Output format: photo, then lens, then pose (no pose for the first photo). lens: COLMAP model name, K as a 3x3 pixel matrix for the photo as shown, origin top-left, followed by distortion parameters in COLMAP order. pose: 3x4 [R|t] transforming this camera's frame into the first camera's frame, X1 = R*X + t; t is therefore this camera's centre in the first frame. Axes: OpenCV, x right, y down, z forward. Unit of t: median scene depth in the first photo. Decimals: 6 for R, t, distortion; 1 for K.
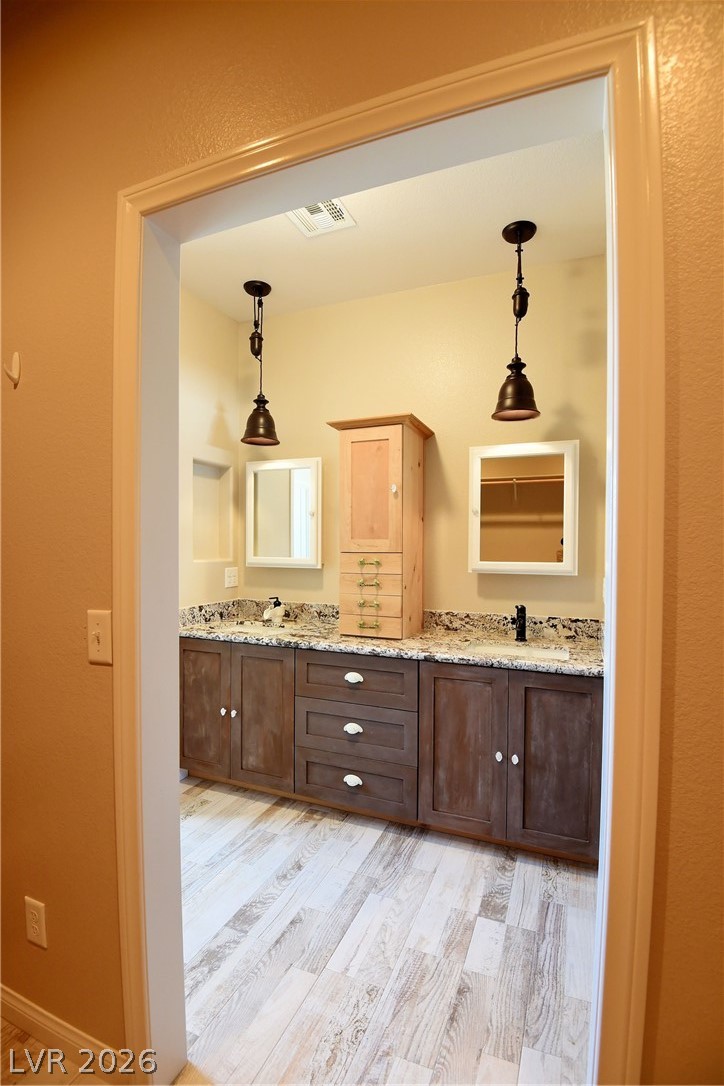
lens RADIAL K [[511.3, 0, 362.0], [0, 511.3, 542.2], [0, 0, 1]] dist [-0.040172, -0.000451]
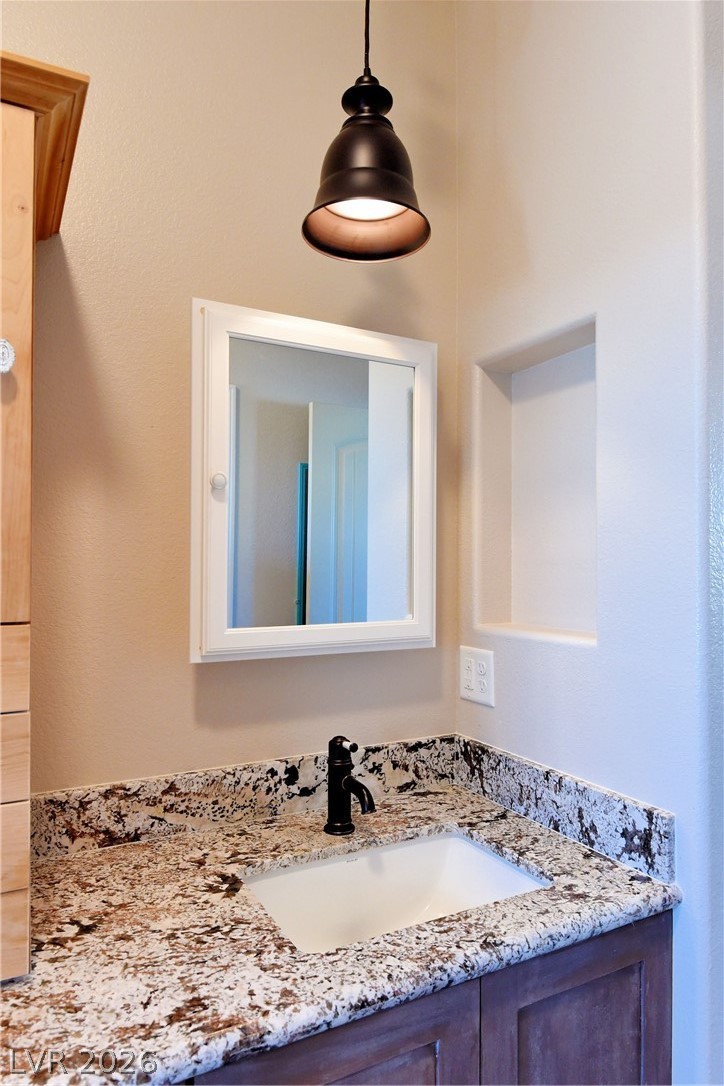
lens RADIAL K [[689.4, 0, 367.3], [0, 689.4, 547.3], [0, 0, 1]] dist [0.007350, -0.017408]
pose [[0.619139, 0.018222, 0.785070, -0.083115], [-0.001588, 0.999758, -0.021953, -0.006776], [-0.785280, 0.012345, 0.619018, 0.658081]]
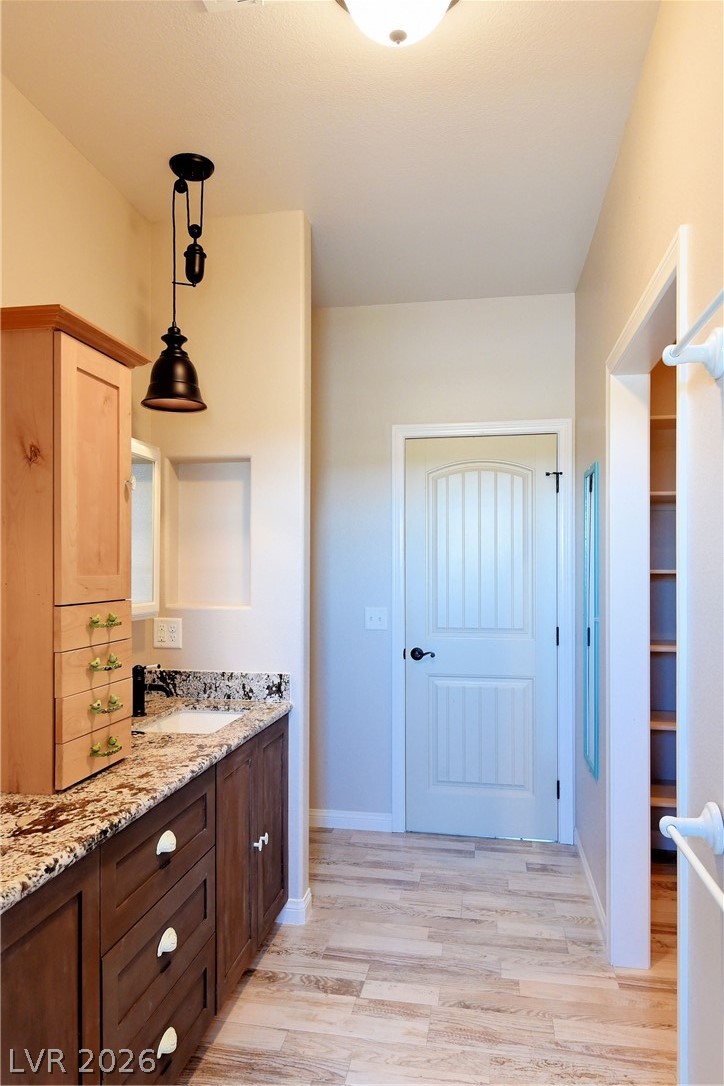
lens RADIAL K [[730.4, 0, 359.4], [0, 730.4, 550.7], [0, 0, 1]] dist [-0.010498, -0.001513]
pose [[-0.216002, 0.018345, 0.976221, -0.752173], [-0.000309, 0.999822, -0.018857, -0.016114], [-0.976393, -0.004375, -0.215958, 0.920022]]
